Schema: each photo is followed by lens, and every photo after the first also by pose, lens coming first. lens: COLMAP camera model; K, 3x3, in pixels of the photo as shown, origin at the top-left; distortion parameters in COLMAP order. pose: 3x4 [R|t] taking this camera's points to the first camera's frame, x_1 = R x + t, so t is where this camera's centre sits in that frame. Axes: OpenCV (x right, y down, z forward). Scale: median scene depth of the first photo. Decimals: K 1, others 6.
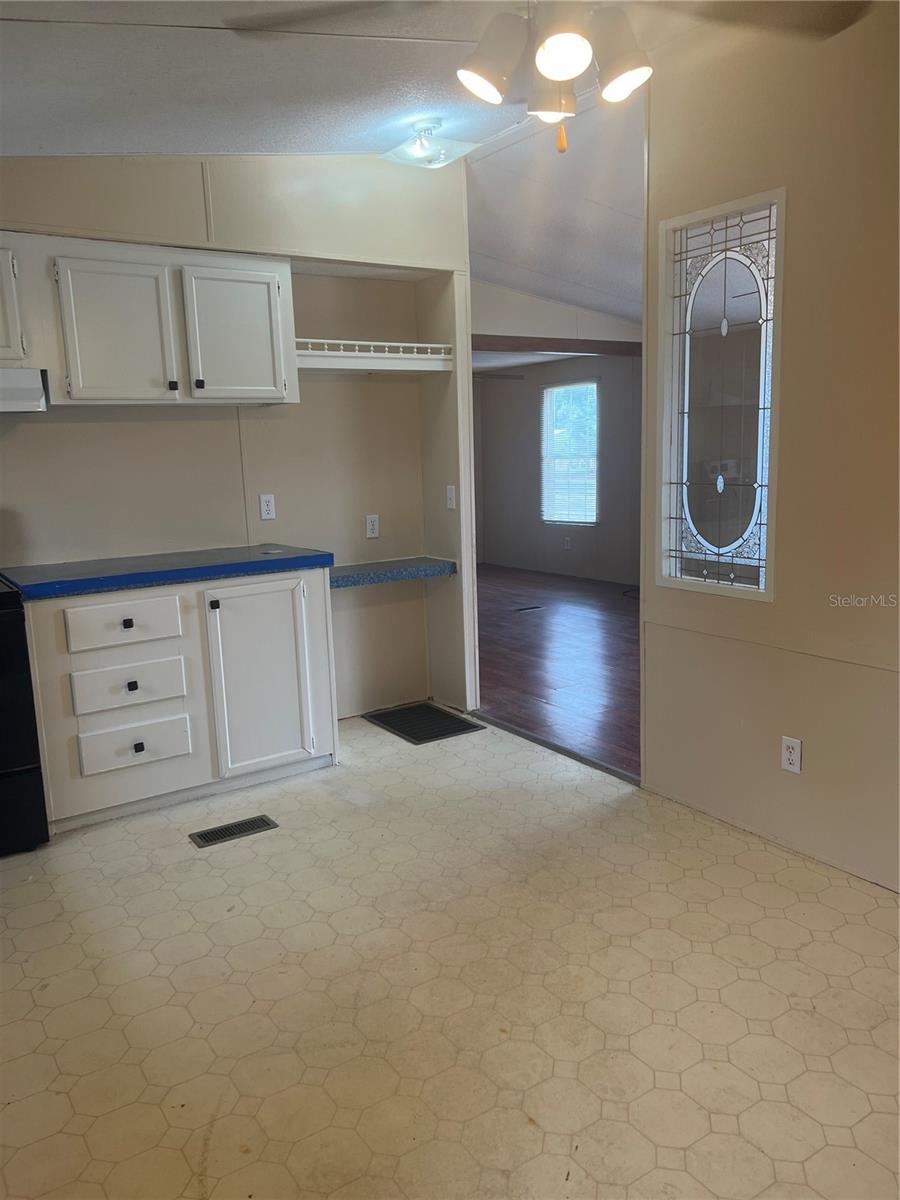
lens RADIAL K [[905.6, 0, 446.2], [0, 905.6, 594.0], [0, 0, 1]] dist [0.049975, -0.037181]
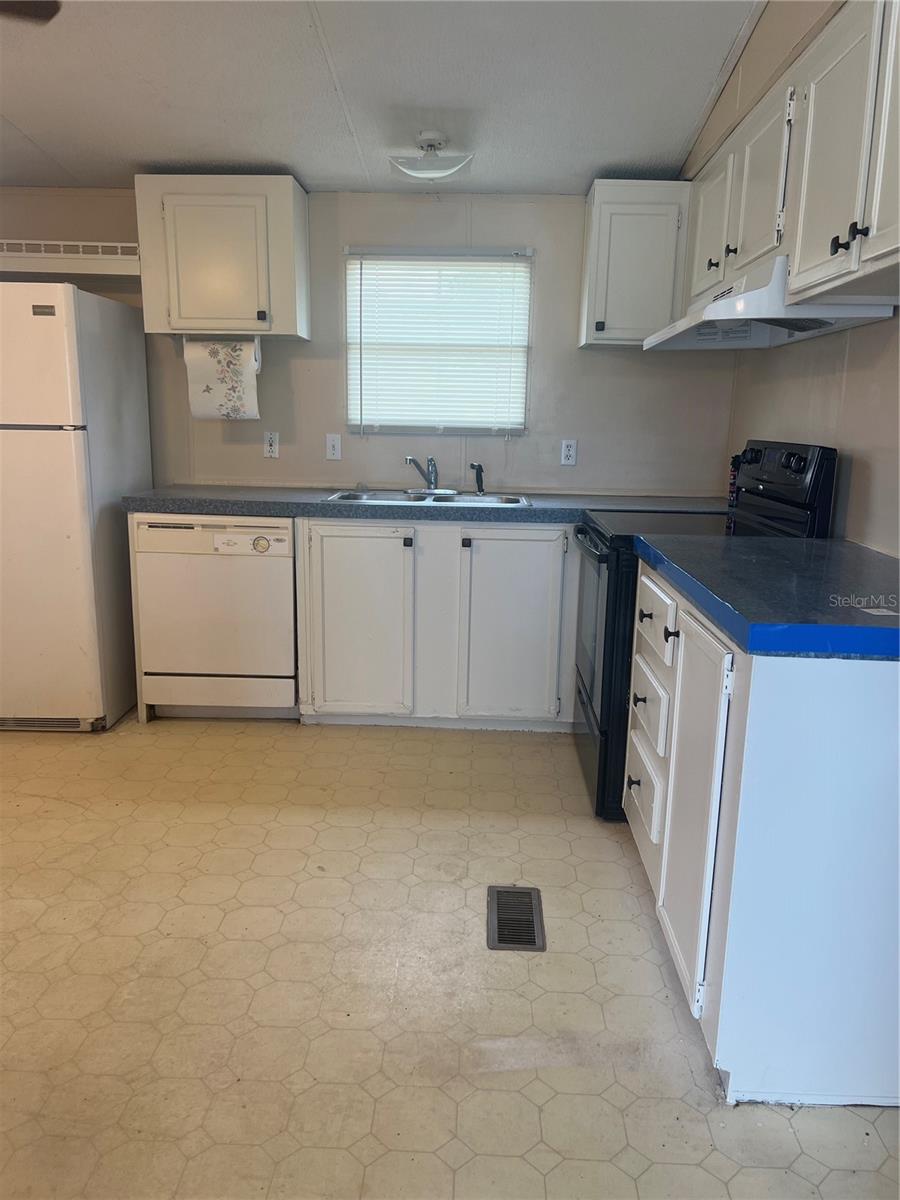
lens RADIAL K [[905.6, 0, 445.9], [0, 905.6, 600.2], [0, 0, 1]] dist [0.049975, -0.037181]
pose [[-0.584589, 0.189604, -0.788864, 0.390923], [-0.133048, 0.936744, 0.323743, -0.242916], [0.800346, 0.294213, -0.522384, 1.575709]]
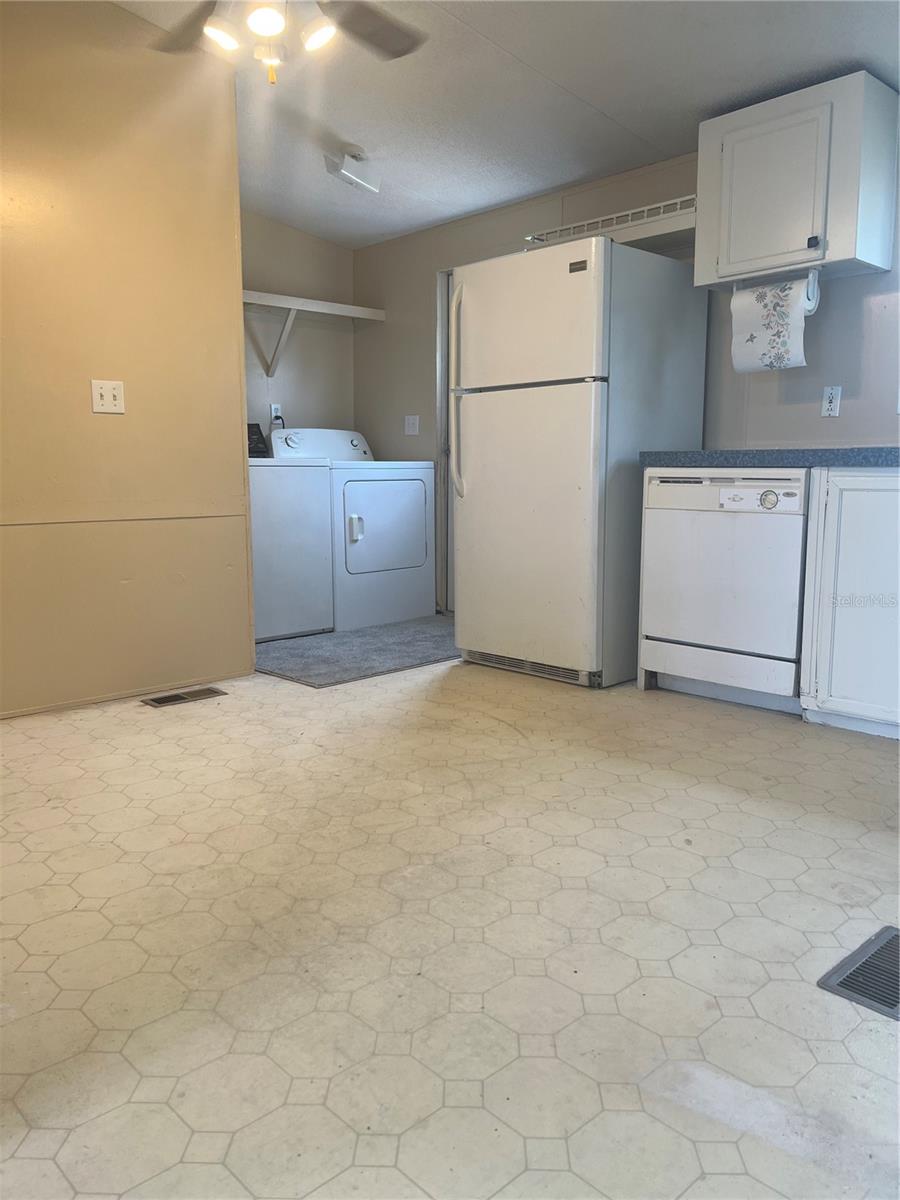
lens RADIAL K [[905.6, 0, 455.8], [0, 905.6, 602.4], [0, 0, 1]] dist [0.049975, -0.037181]
pose [[-0.984291, 0.058955, -0.166421, 0.076839], [0.004043, 0.949881, 0.312586, -0.092614], [0.176508, 0.307003, -0.935197, 1.694628]]
